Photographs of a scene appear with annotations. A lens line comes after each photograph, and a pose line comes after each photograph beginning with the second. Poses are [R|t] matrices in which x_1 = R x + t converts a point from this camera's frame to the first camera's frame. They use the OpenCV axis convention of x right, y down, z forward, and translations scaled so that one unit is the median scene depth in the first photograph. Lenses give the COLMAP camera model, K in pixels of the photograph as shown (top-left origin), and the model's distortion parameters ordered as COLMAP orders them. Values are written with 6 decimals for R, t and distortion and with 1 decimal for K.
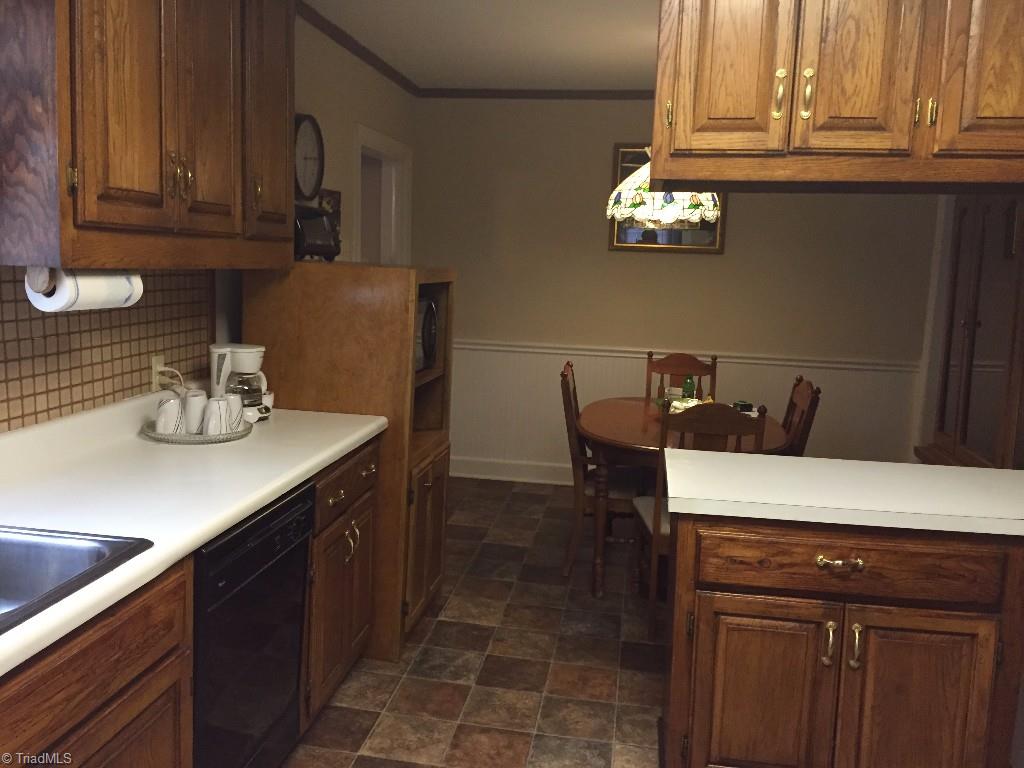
lens RADIAL K [[885.6, 0, 512.1], [0, 885.6, 378.2], [0, 0, 1]] dist [0.107033, -0.152515]
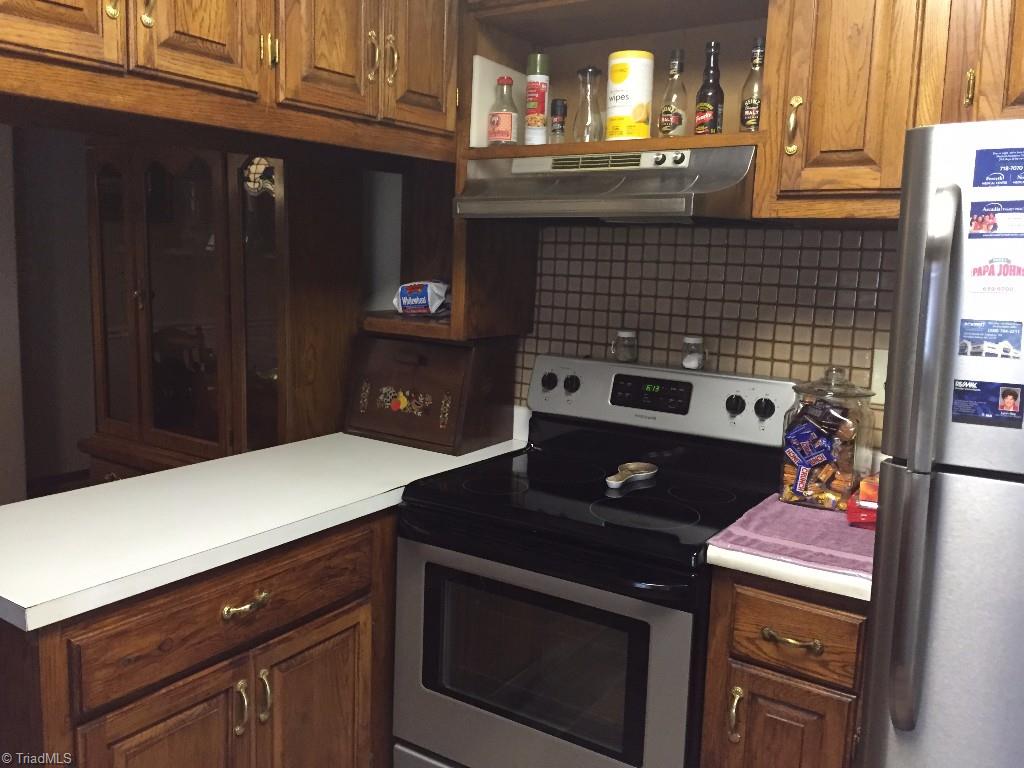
lens RADIAL K [[885.6, 0, 512.1], [0, 885.6, 378.2], [0, 0, 1]] dist [0.107033, -0.152515]
pose [[0.424621, -0.146614, 0.893421, -0.230228], [0.106571, 0.988035, 0.111490, -0.062177], [-0.899077, 0.047871, 0.435165, 0.441799]]
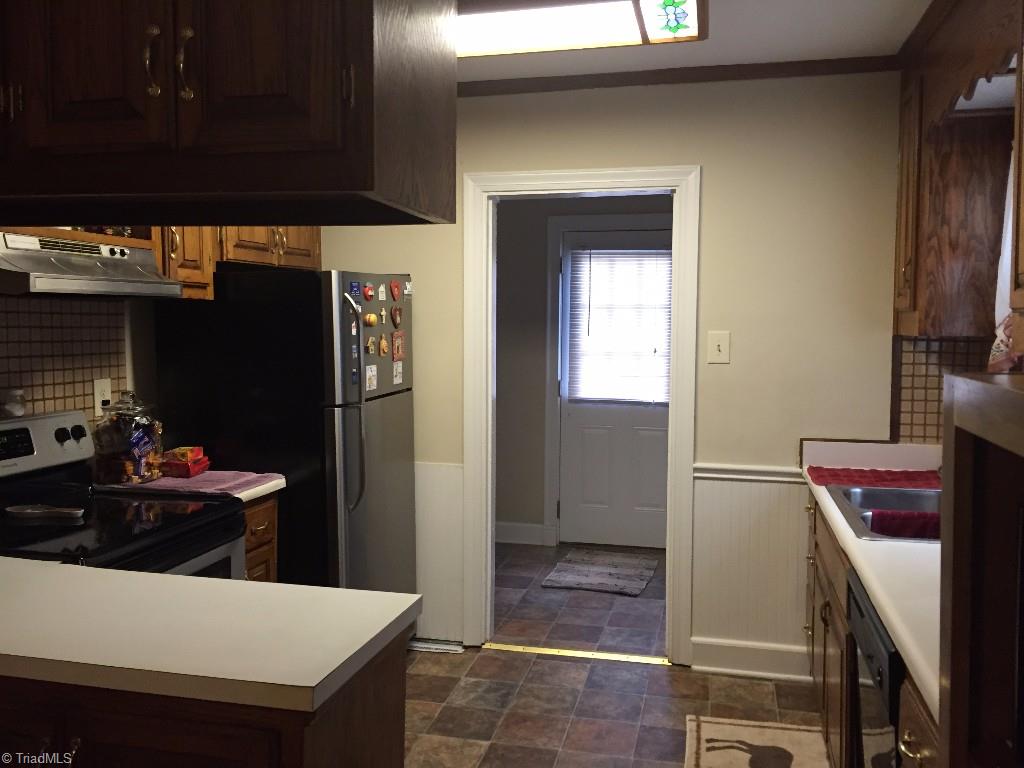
lens RADIAL K [[885.6, 0, 512.1], [0, 885.6, 378.2], [0, 0, 1]] dist [0.107033, -0.152515]
pose [[-0.996079, -0.043360, 0.077112, -0.101636], [-0.026794, 0.978574, 0.204144, -0.160761], [-0.084312, 0.201277, -0.975899, 1.152856]]
